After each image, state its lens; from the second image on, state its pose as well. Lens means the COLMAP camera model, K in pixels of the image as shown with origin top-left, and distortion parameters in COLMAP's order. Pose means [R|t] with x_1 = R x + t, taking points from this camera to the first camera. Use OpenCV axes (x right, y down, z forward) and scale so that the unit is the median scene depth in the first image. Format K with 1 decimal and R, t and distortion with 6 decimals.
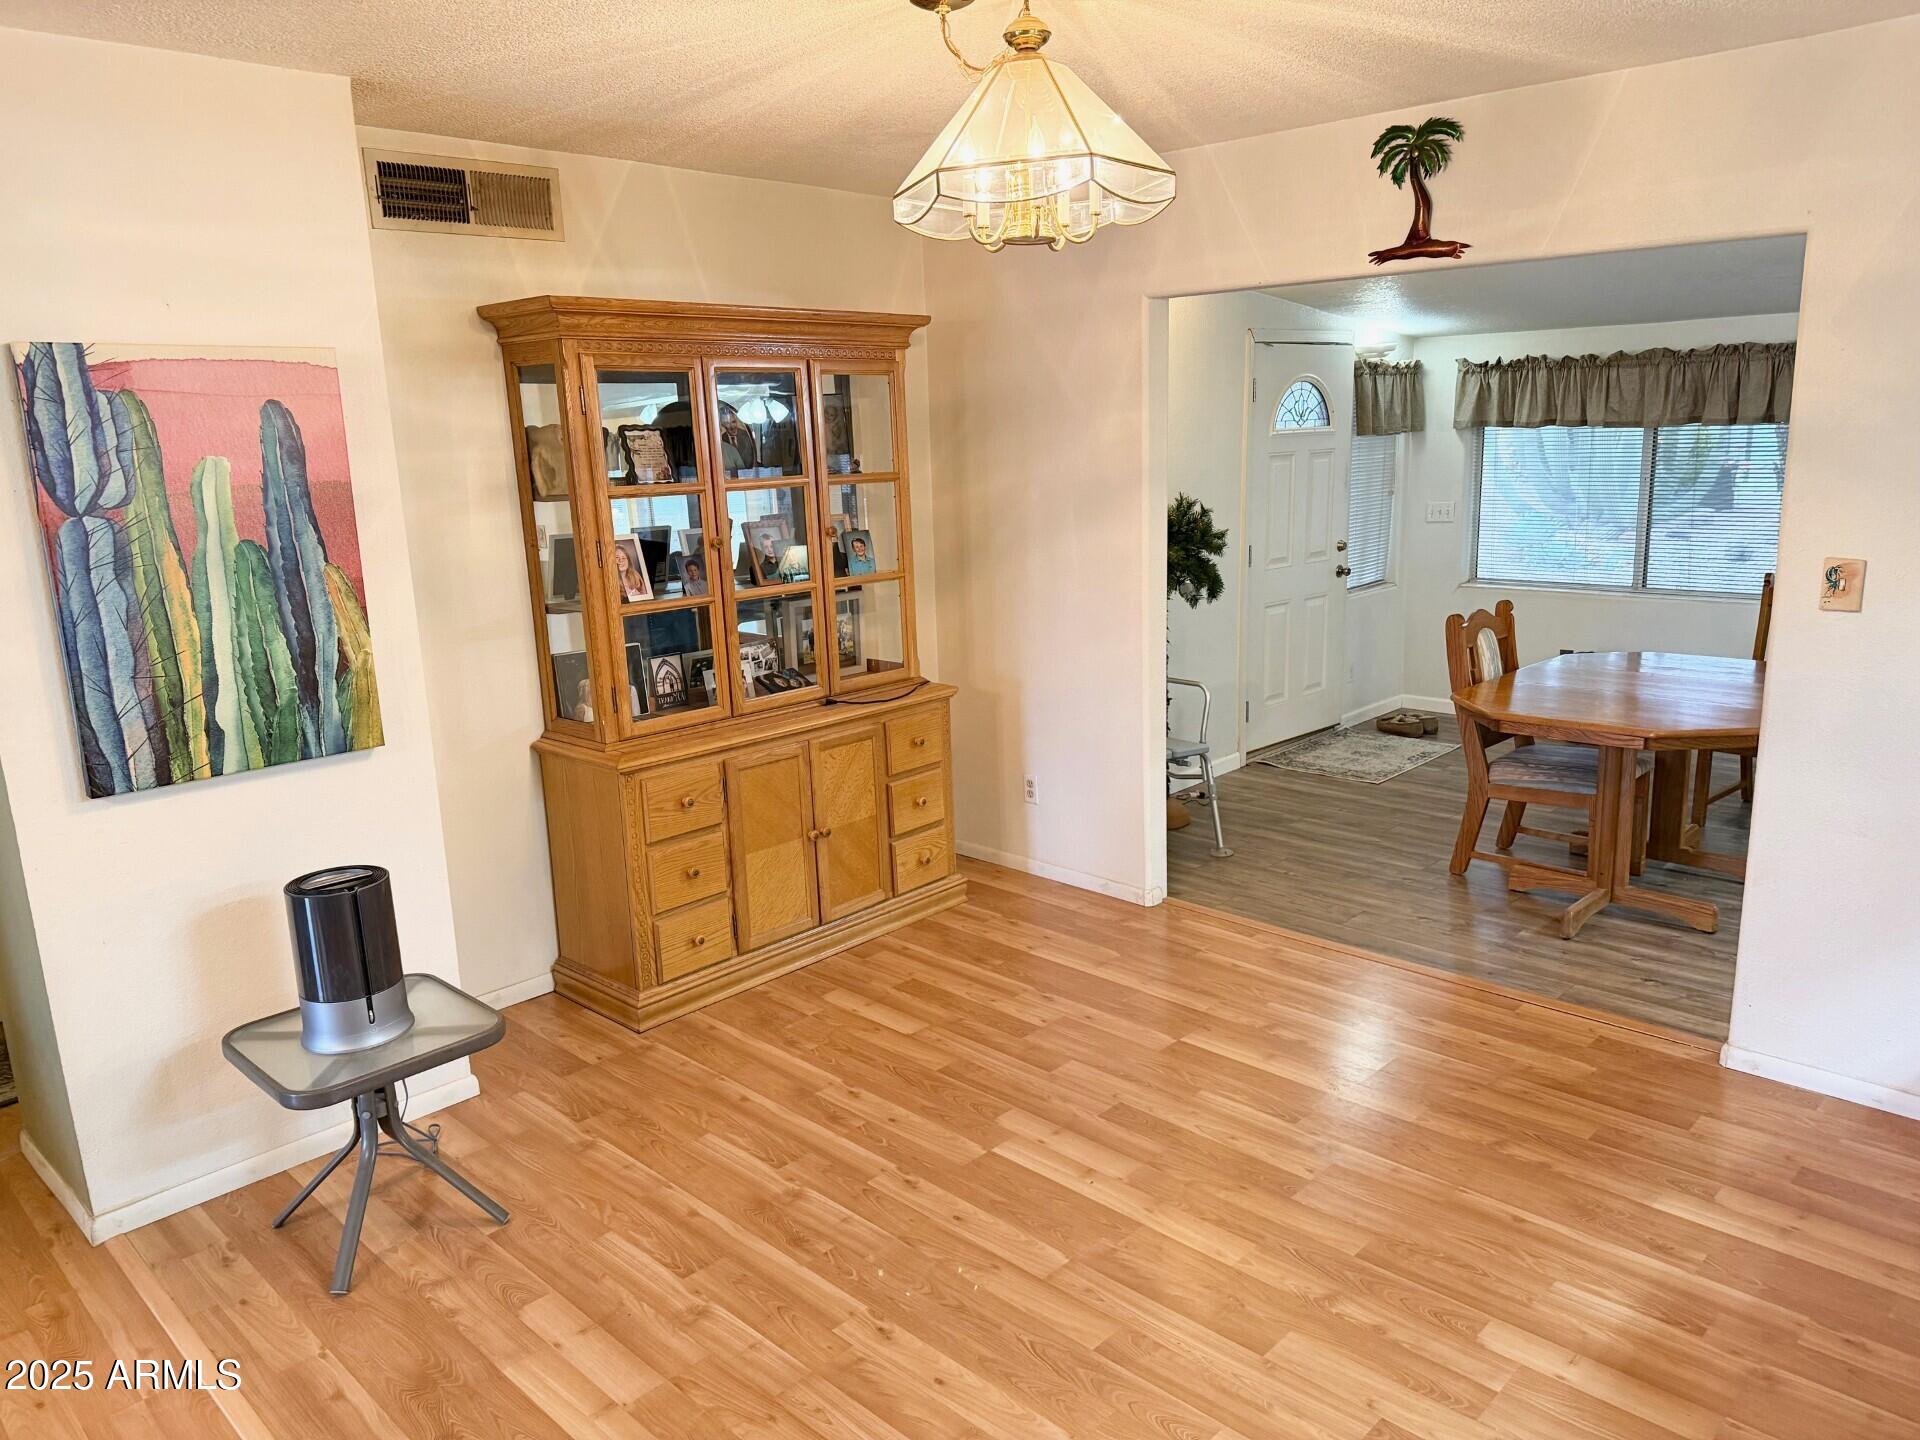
lens RADIAL K [[1363.4, 0, 938.6], [0, 1363.4, 716.9], [0, 0, 1]] dist [0.023306, -0.002150]
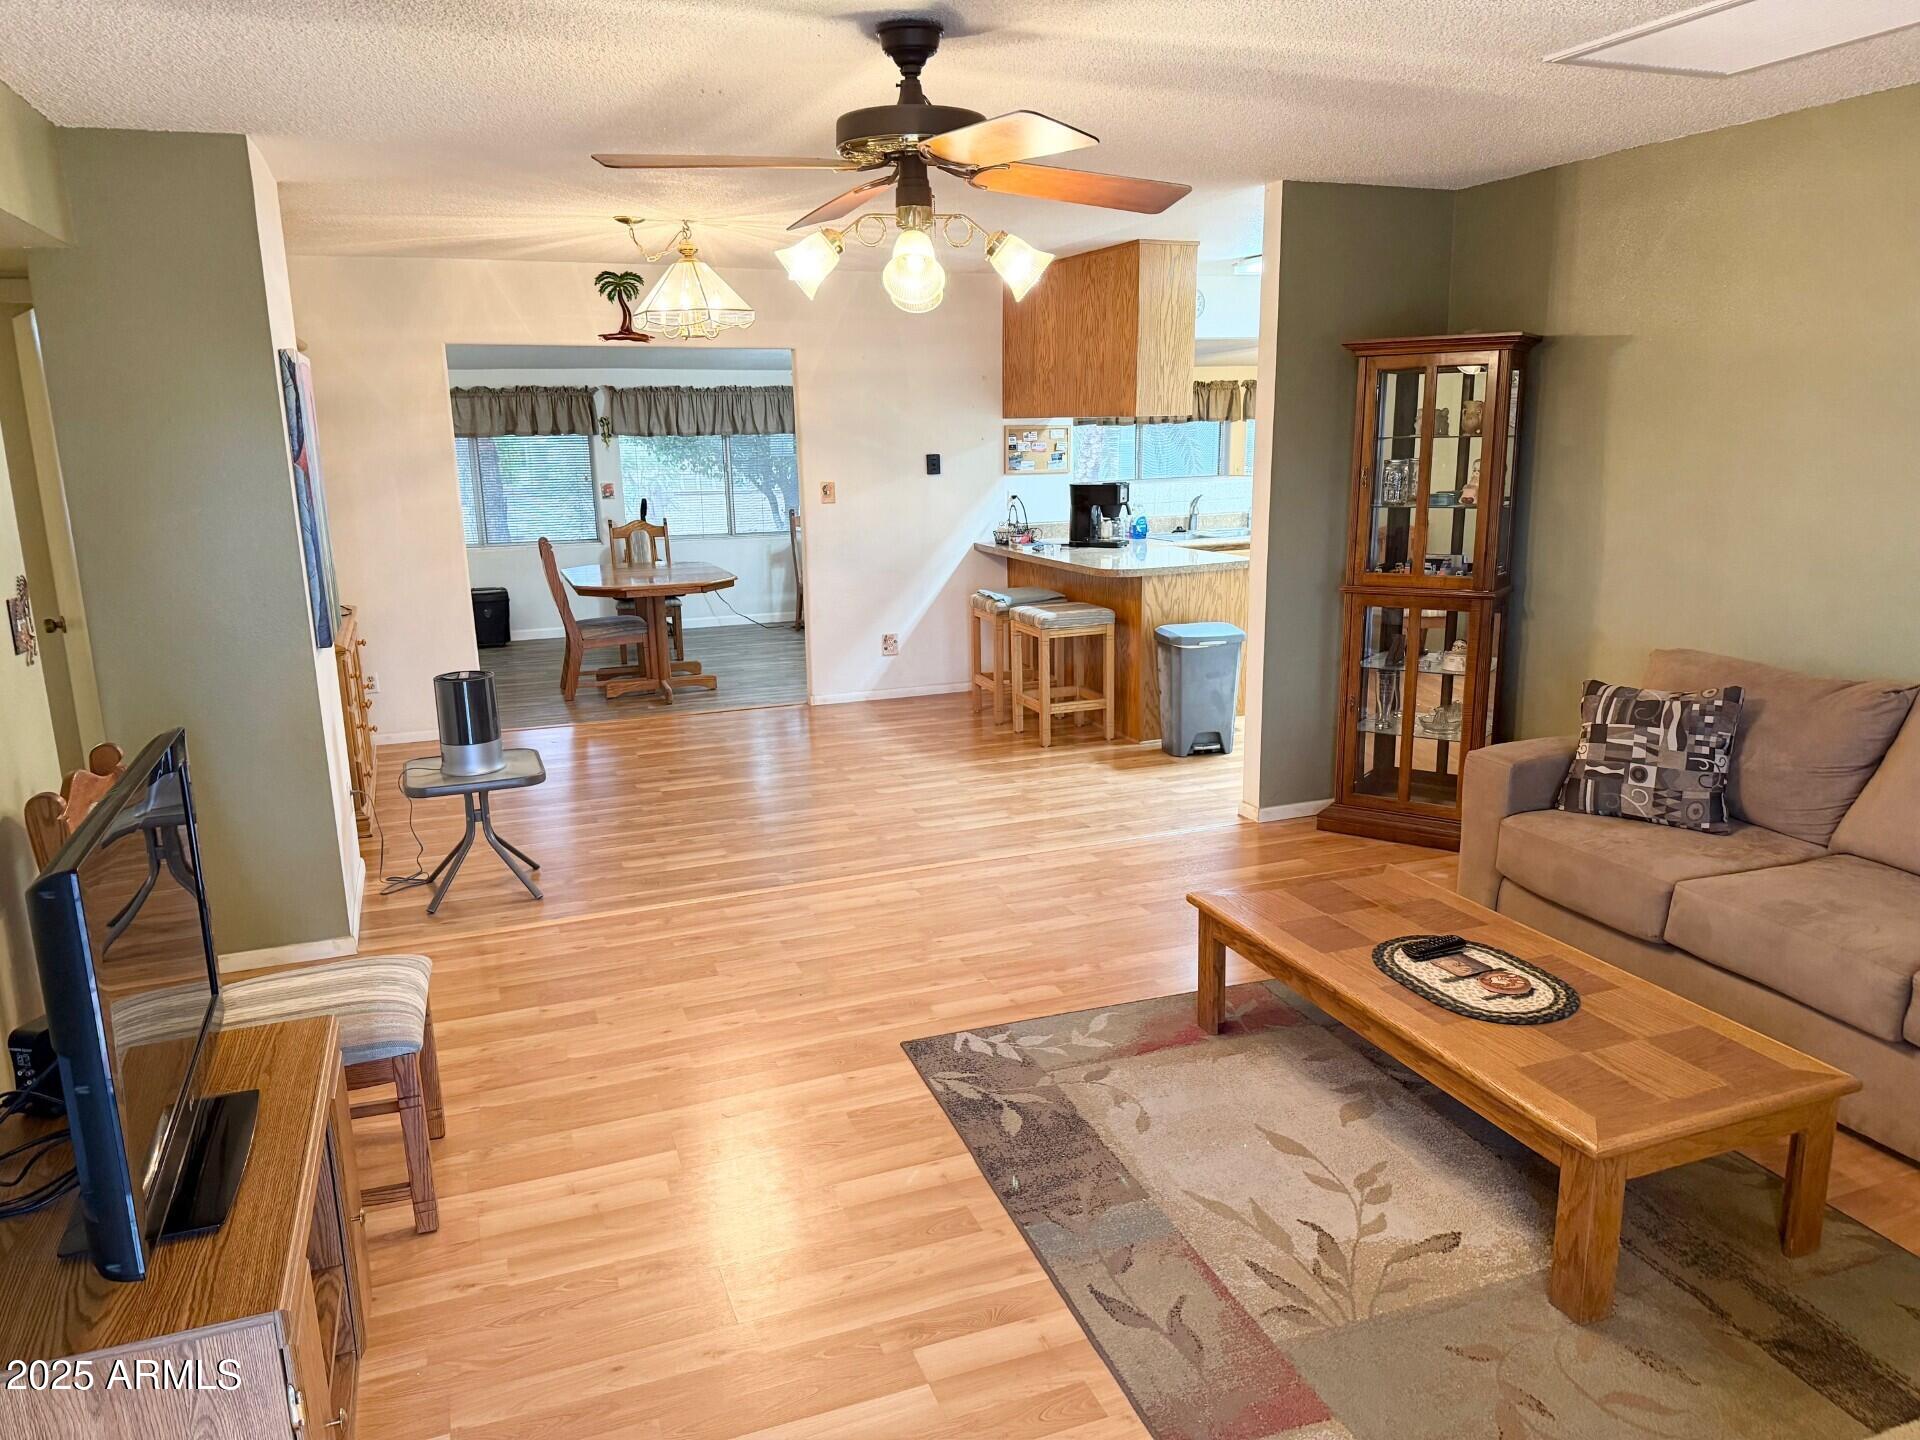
lens RADIAL K [[1380.8, 0, 1001.8], [0, 1380.8, 724.2], [0, 0, 1]] dist [0.050153, -0.003102]
pose [[0.383927, -0.178785, 0.905889, -0.711264], [0.199924, 0.973899, 0.107477, 0.050216], [-0.901460, 0.139846, 0.409650, -0.119147]]
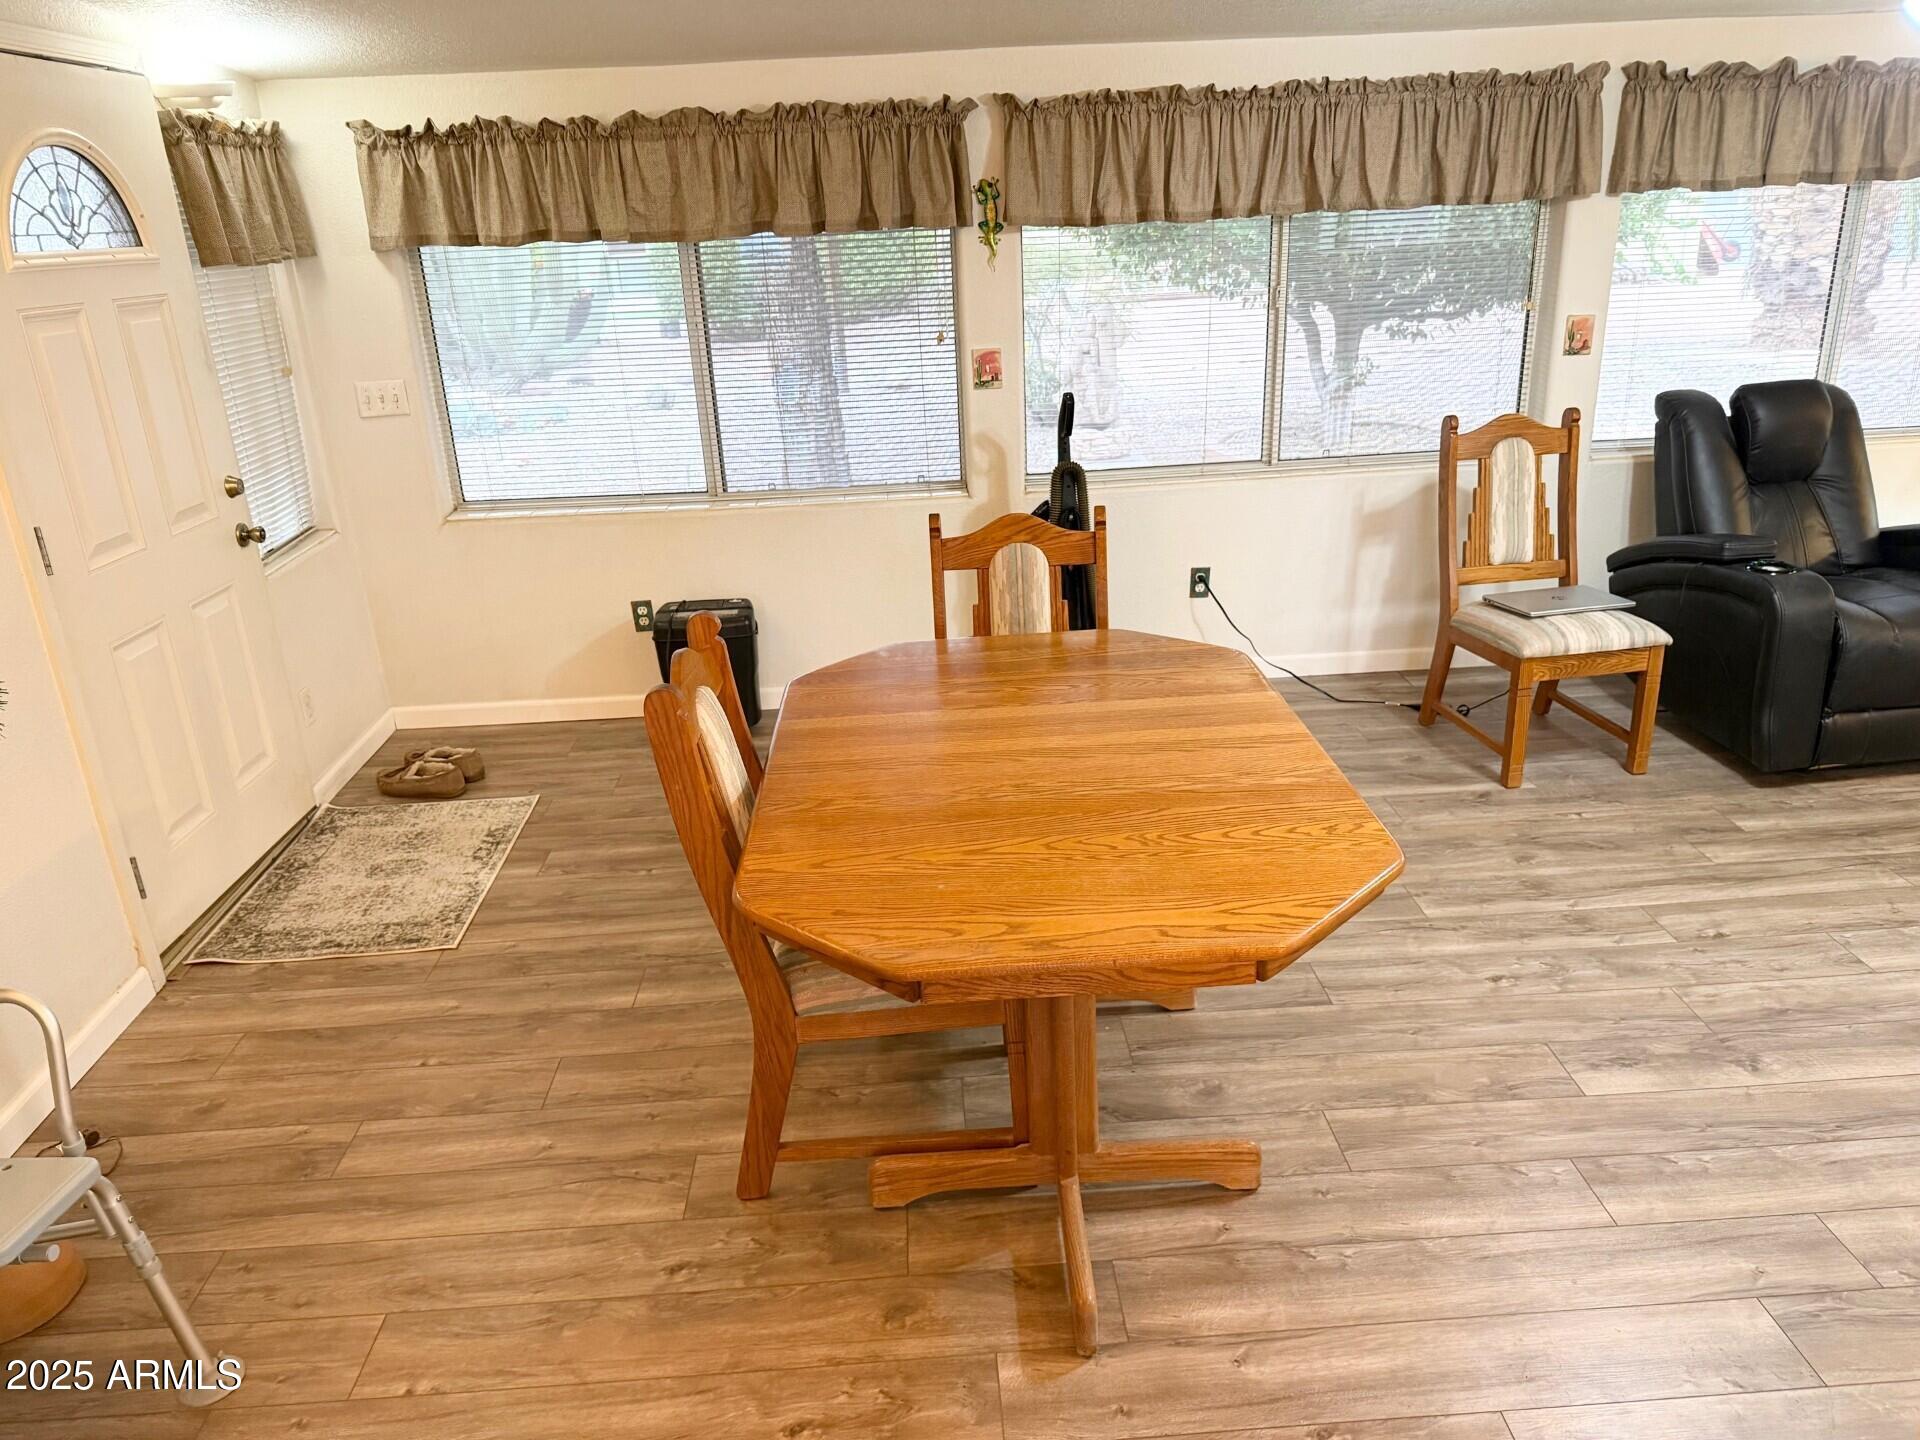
lens RADIAL K [[1363.4, 0, 938.6], [0, 1363.4, 716.9], [0, 0, 1]] dist [0.023306, -0.002150]
pose [[0.684079, -0.257048, 0.682614, 0.104083], [0.178911, 0.966390, 0.184613, -0.092714], [-0.707125, -0.004162, 0.707076, 0.460618]]
